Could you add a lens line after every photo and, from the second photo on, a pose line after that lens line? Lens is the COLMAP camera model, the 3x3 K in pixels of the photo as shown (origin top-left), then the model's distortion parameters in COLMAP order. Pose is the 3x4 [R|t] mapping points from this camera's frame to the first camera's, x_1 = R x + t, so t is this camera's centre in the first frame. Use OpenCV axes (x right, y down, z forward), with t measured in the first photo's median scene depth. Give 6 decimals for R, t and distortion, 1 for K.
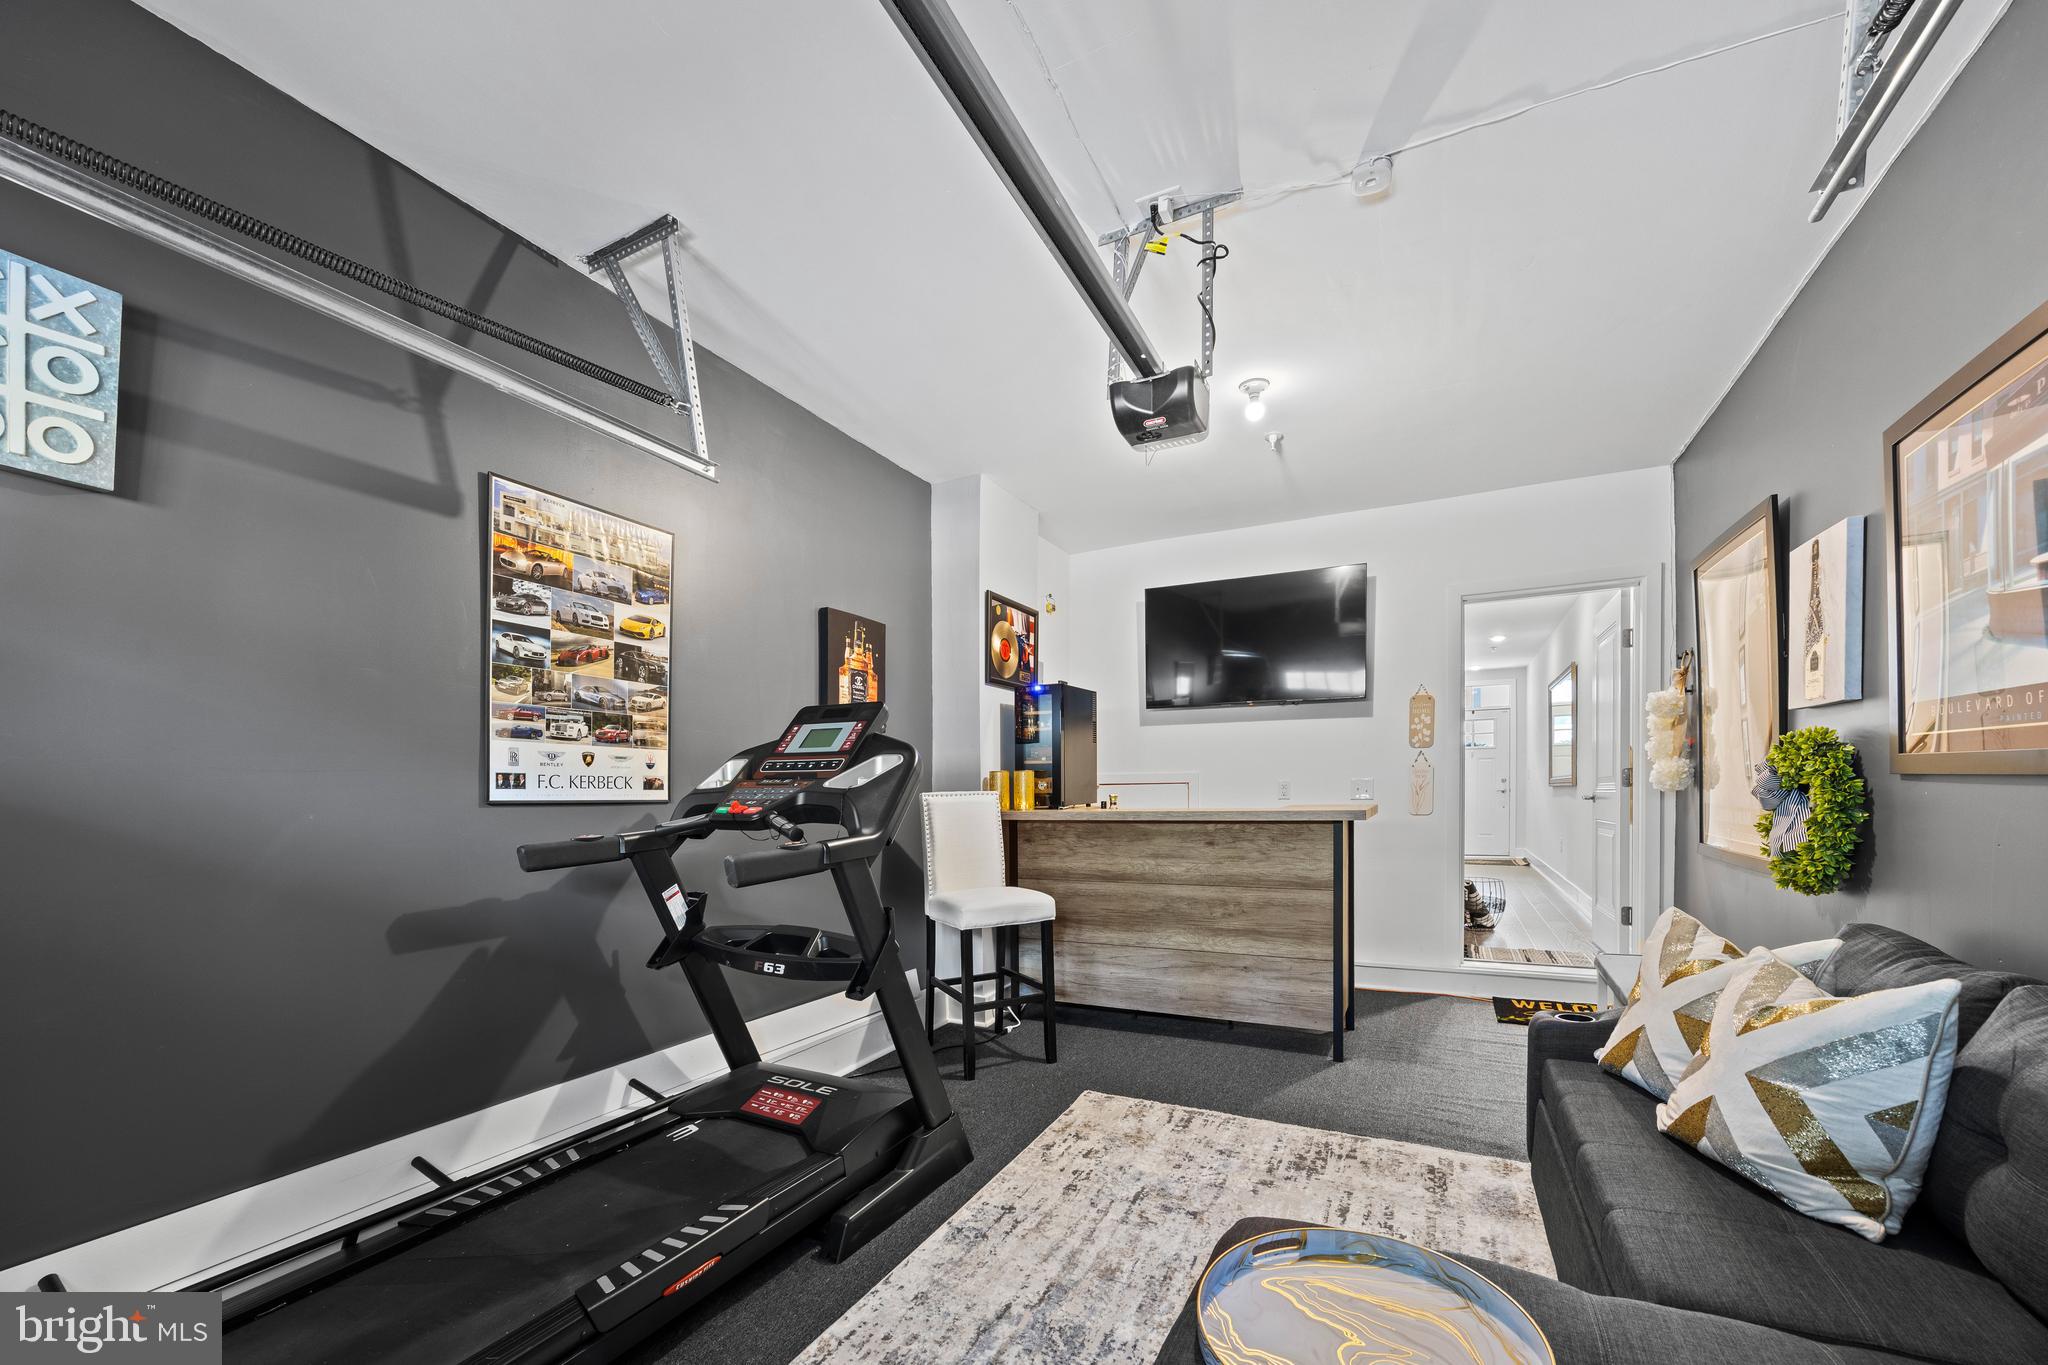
lens RADIAL K [[808.0, 0, 1004.4], [0, 808.0, 818.1], [0, 0, 1]] dist [-0.001789, 0.000144]
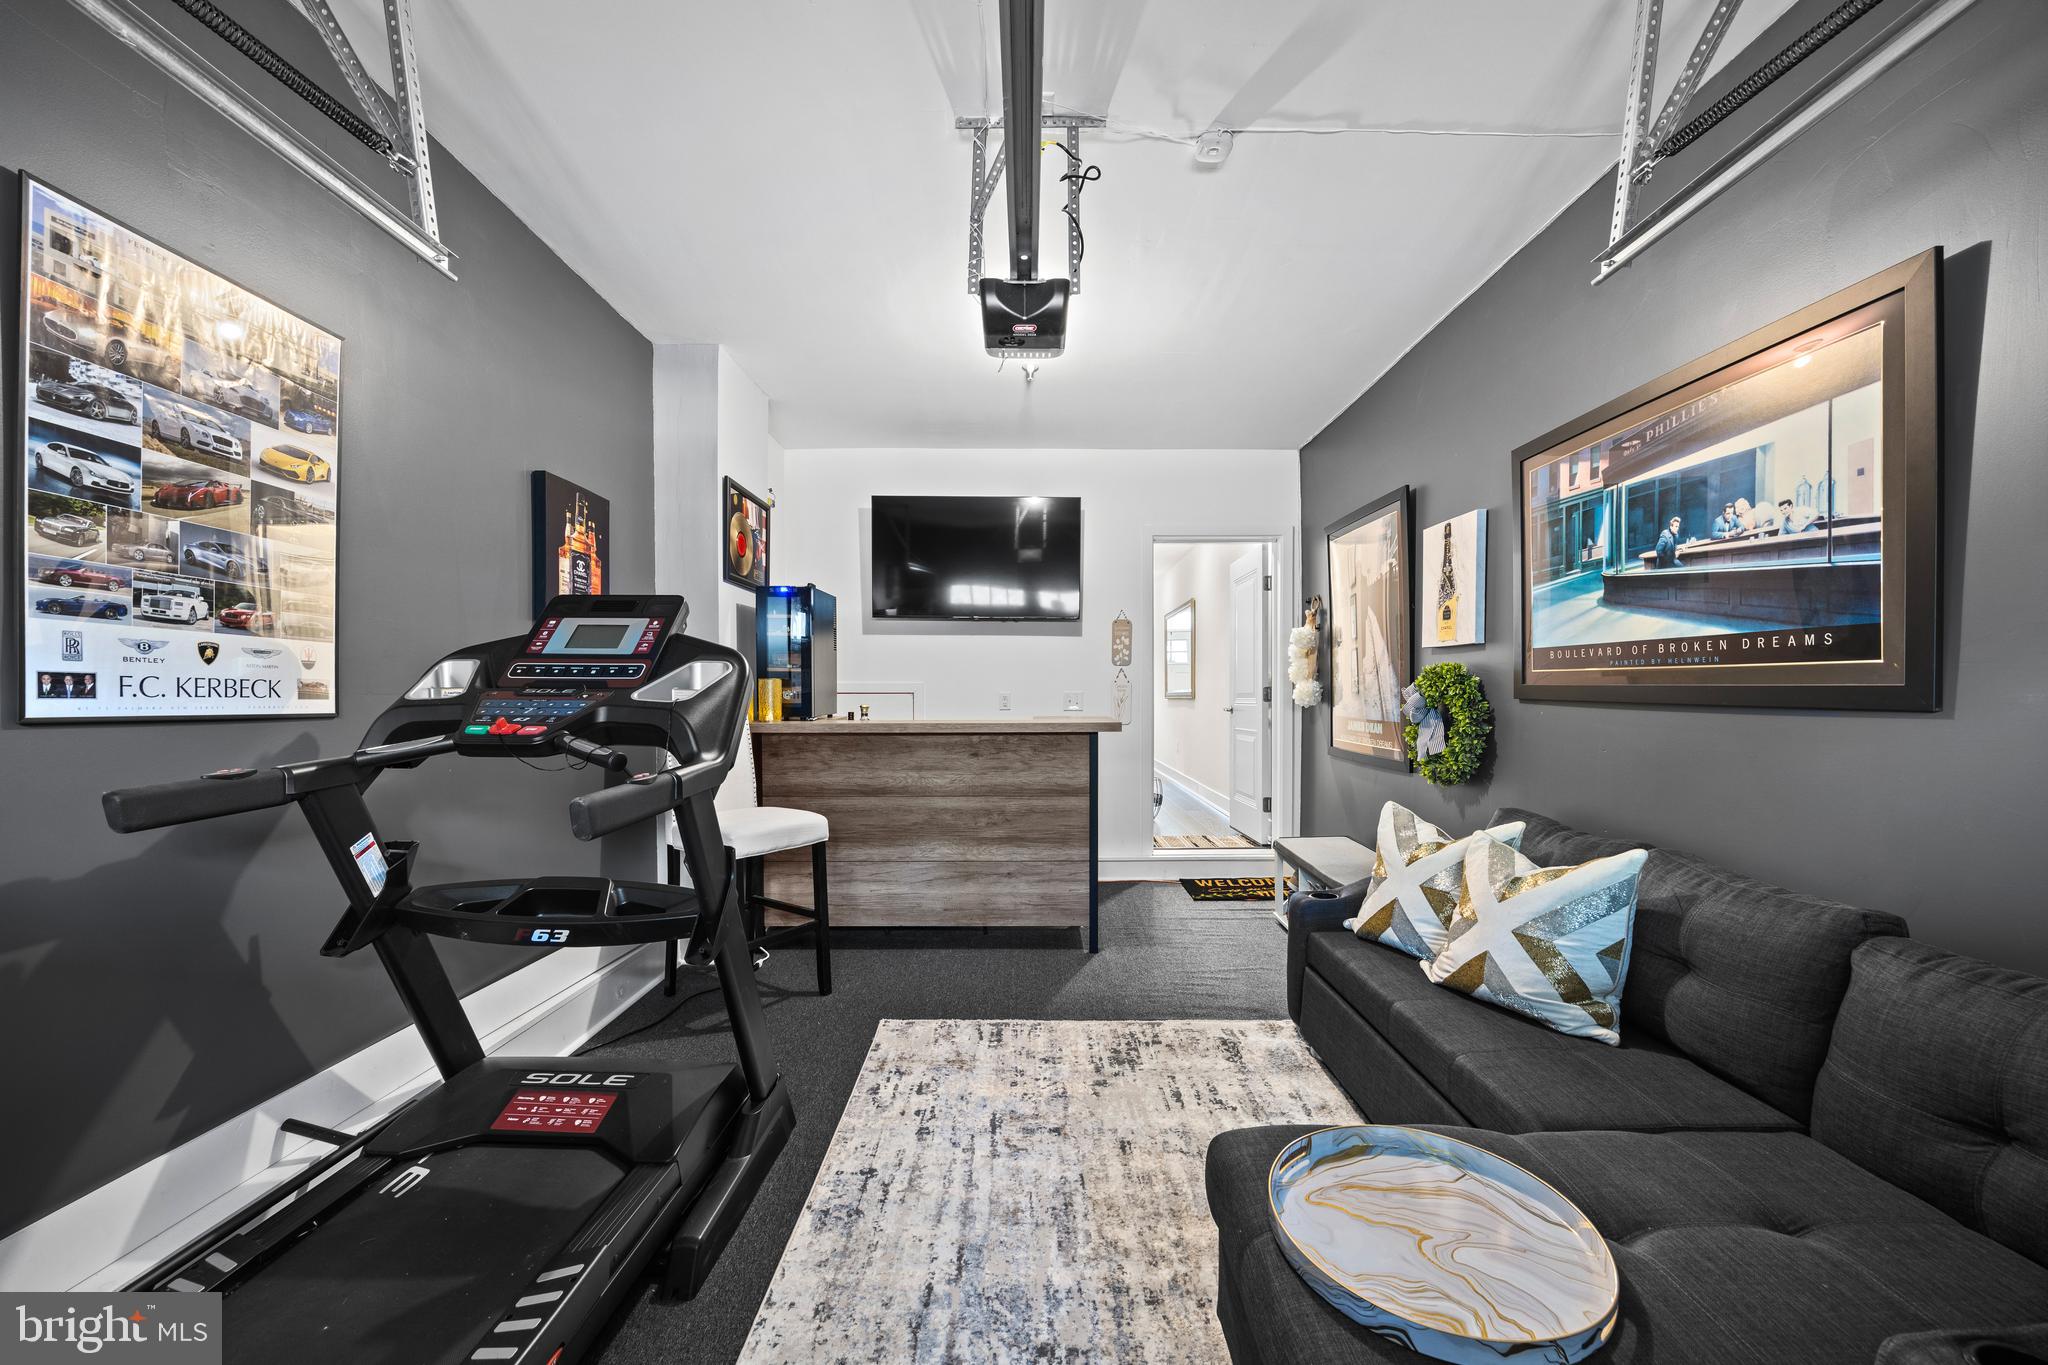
lens RADIAL K [[787.6, 0, 1008.8], [0, 787.6, 726.1], [0, 0, 1]] dist [-0.003377, -0.000134]
pose [[0.895155, -0.005837, 0.445717, -0.214030], [0.004129, 0.999980, 0.004805, -0.013395], [-0.445736, -0.002461, 0.895161, 0.132685]]
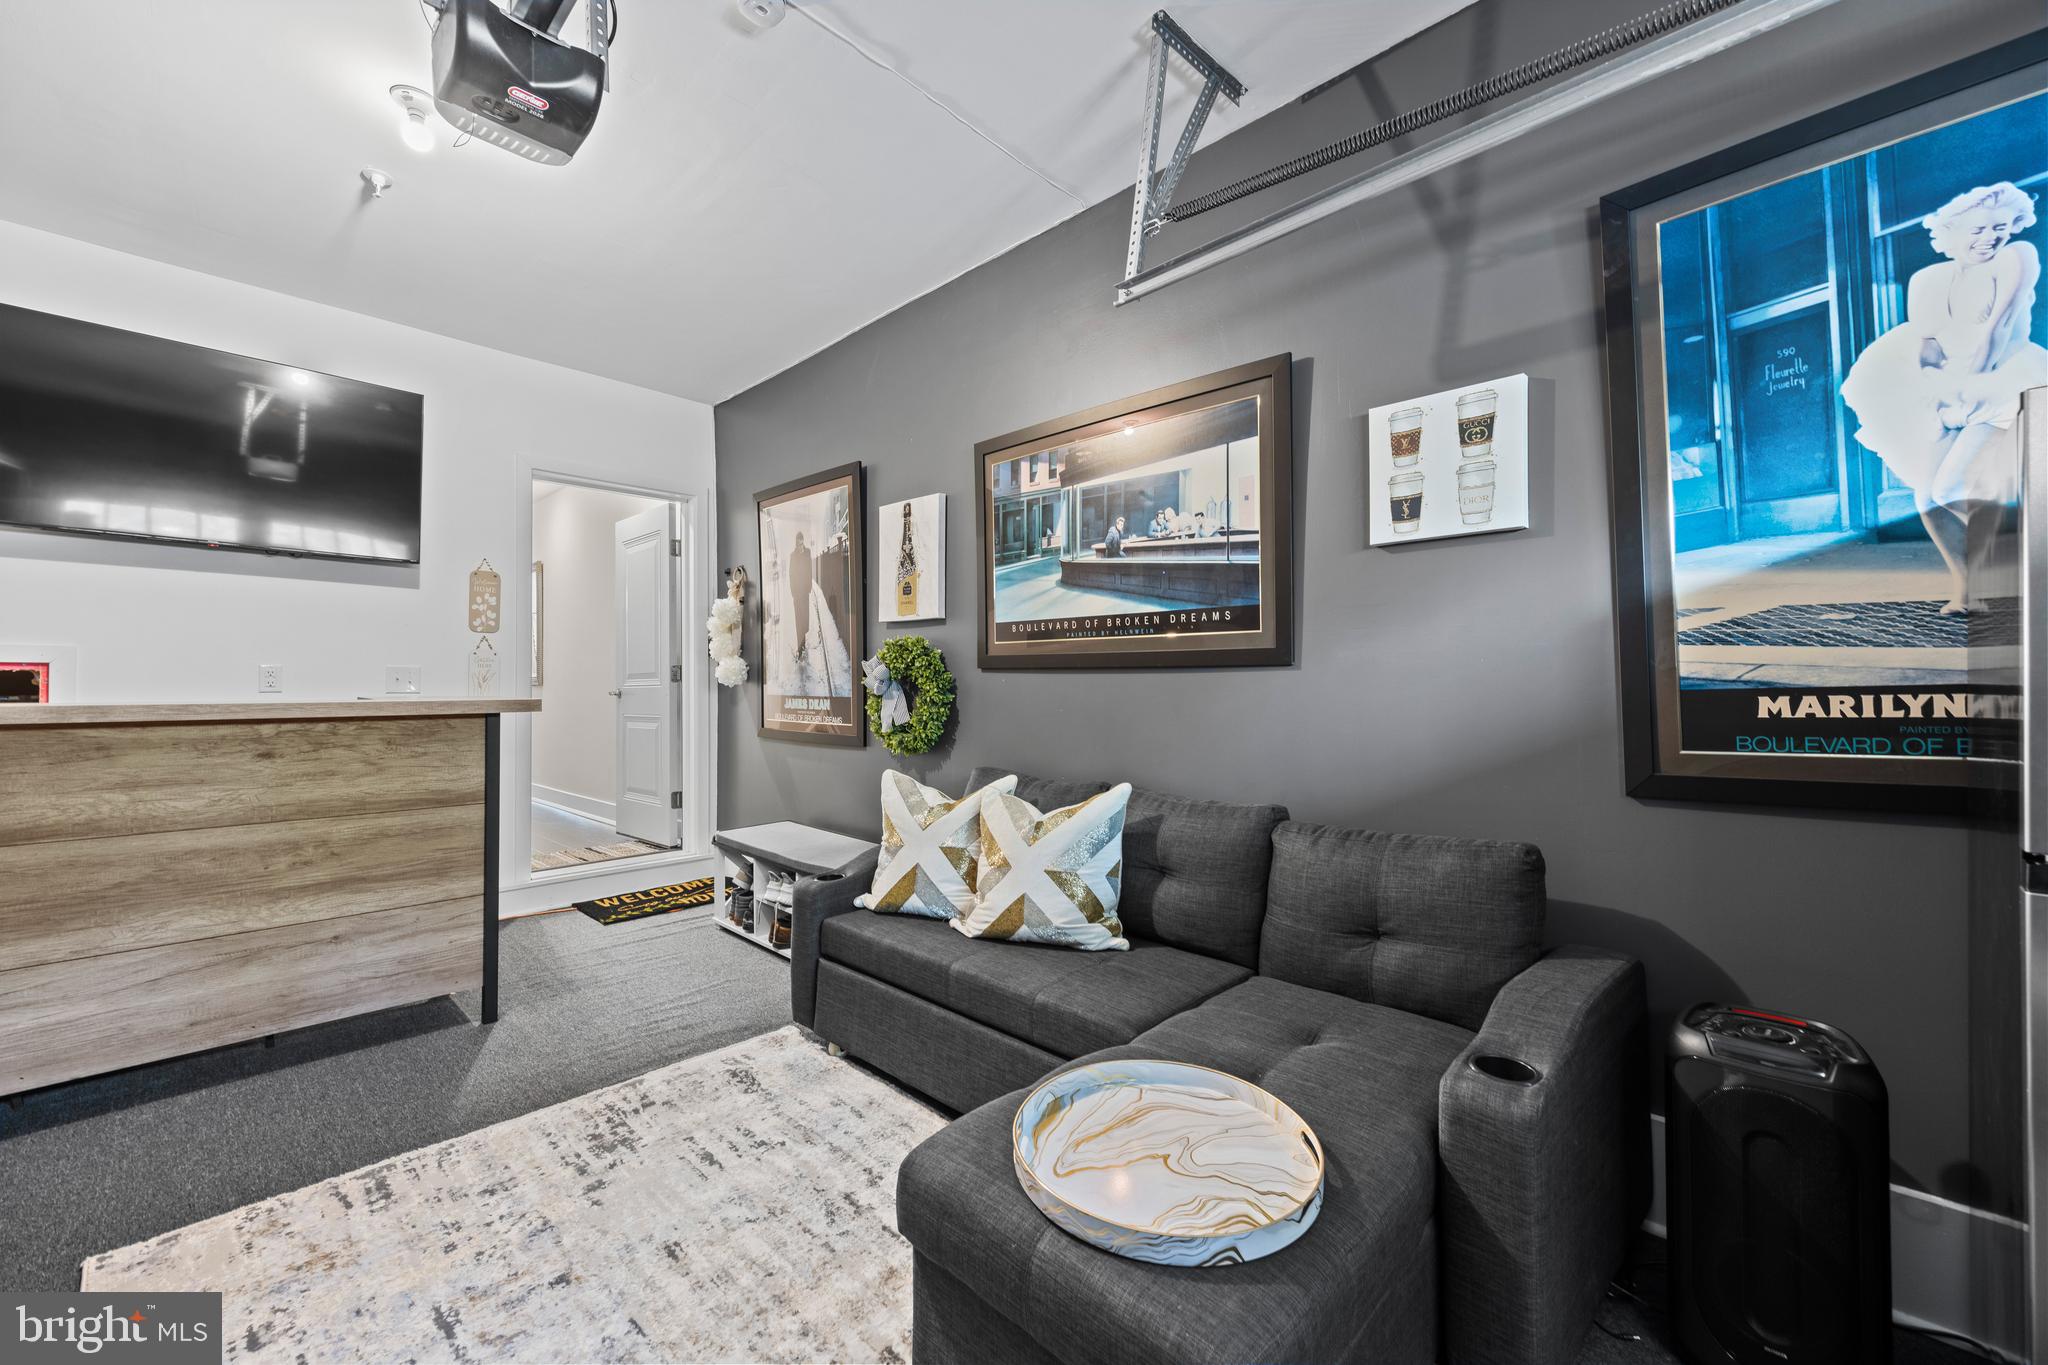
lens RADIAL K [[828.2, 0, 1033.2], [0, 828.2, 687.7], [0, 0, 1]] dist [0.003890, 0.000173]
pose [[0.281582, 0.014230, 0.959432, -0.285394], [0.030003, 0.999271, -0.023626, 0.016700], [-0.959068, 0.035439, 0.280950, 0.345419]]
